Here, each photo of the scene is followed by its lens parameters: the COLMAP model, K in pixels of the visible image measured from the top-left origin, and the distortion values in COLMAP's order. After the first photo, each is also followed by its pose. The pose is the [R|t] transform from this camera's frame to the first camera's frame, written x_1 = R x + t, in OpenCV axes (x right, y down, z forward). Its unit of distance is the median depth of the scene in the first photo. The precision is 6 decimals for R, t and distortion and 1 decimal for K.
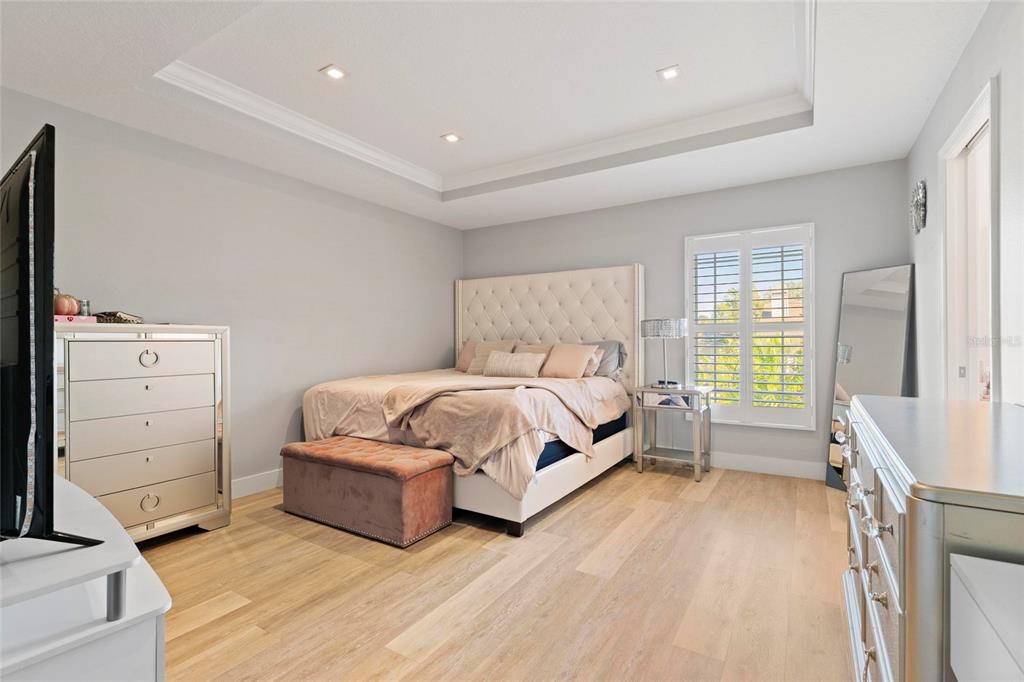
lens RADIAL K [[470.4, 0, 512.0], [0, 470.4, 347.1], [0, 0, 1]] dist [0.003262, 0.000371]
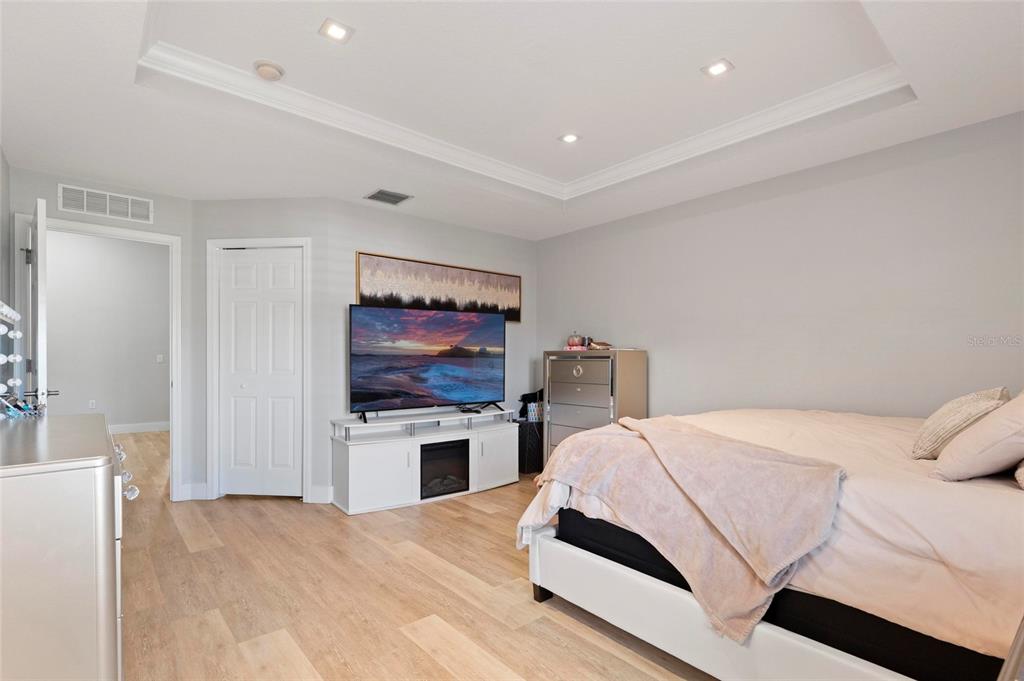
lens RADIAL K [[487.1, 0, 511.4], [0, 487.1, 355.2], [0, 0, 1]] dist [0.001024, -0.000308]
pose [[-0.291817, -0.002048, -0.956472, 1.030551], [-0.008400, 0.999965, 0.000422, -0.031663], [0.956437, 0.008157, -0.291824, 1.465152]]
